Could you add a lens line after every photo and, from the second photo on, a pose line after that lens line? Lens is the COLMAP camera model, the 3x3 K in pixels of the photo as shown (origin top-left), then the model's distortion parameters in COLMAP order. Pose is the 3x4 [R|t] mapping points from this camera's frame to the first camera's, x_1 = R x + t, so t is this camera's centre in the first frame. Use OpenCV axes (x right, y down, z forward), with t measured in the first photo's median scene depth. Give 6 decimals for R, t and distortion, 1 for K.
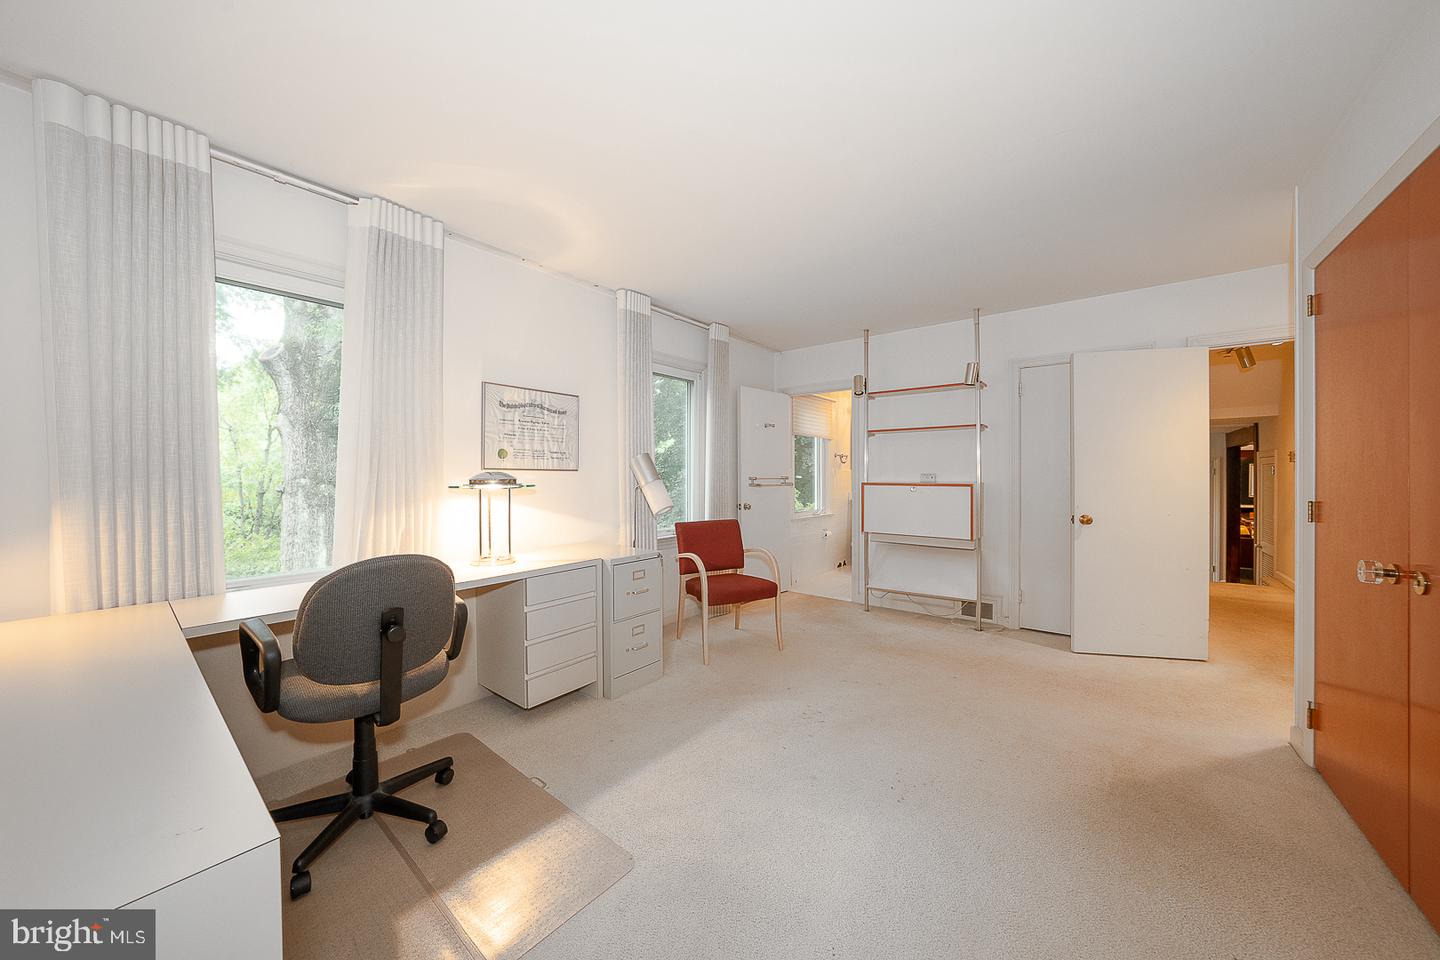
lens RADIAL K [[495.1, 0, 719.6], [0, 495.1, 477.0], [0, 0, 1]] dist [0.000041, 0.000019]
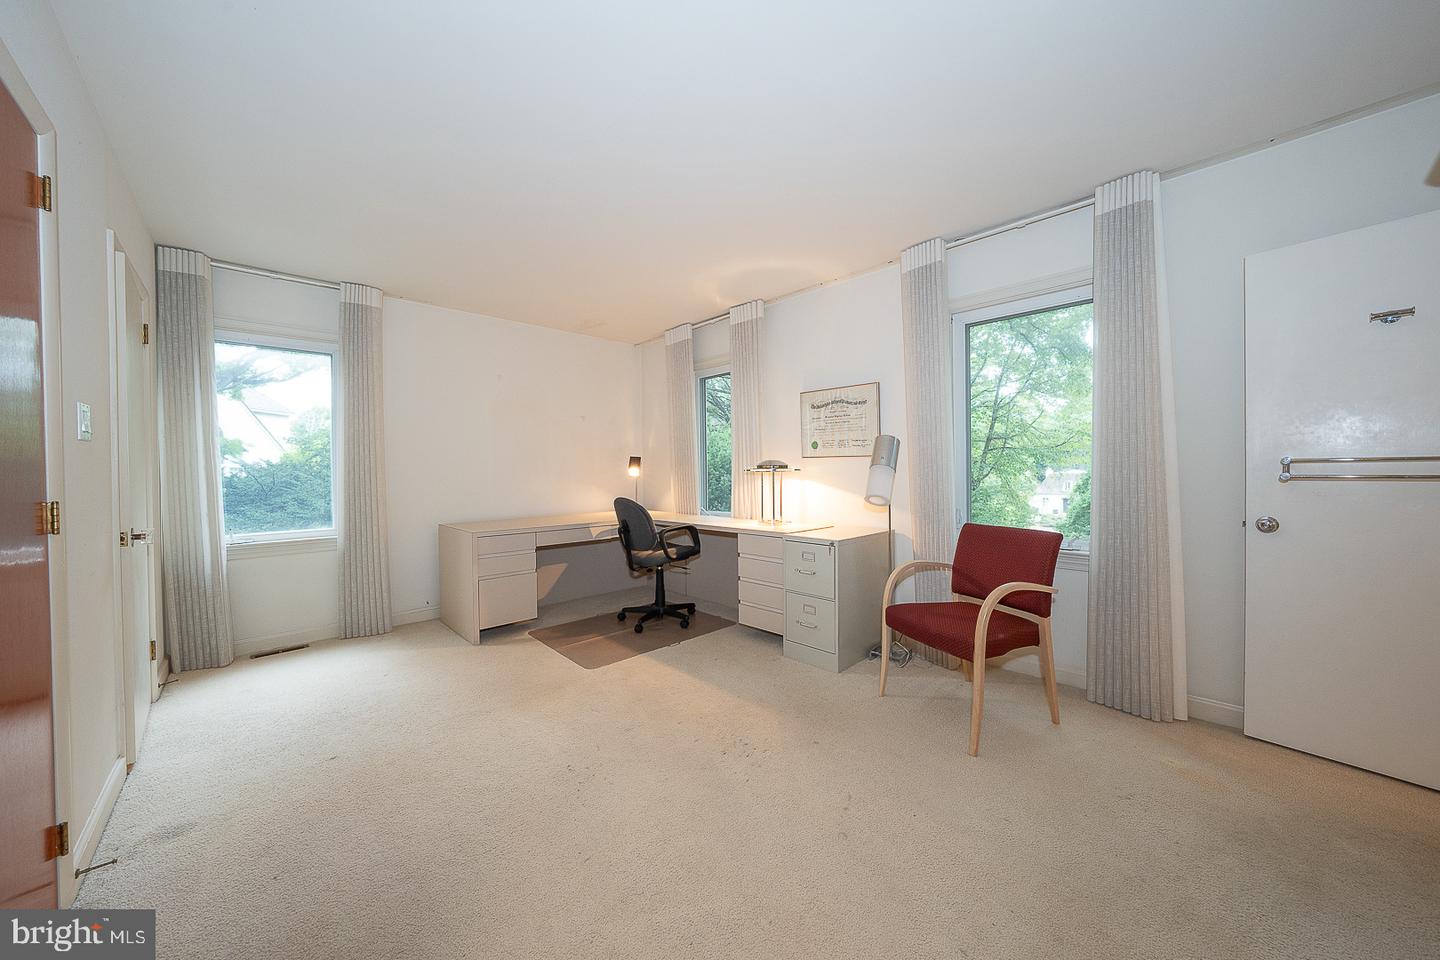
lens RADIAL K [[495.1, 0, 719.5], [0, 495.1, 478.2], [0, 0, 1]] dist [0.000041, 0.000019]
pose [[-0.117604, 0.013338, -0.992971, 0.843980], [-0.001973, 0.999905, 0.013665, 0.020614], [0.993059, 0.003566, -0.117566, 0.895003]]
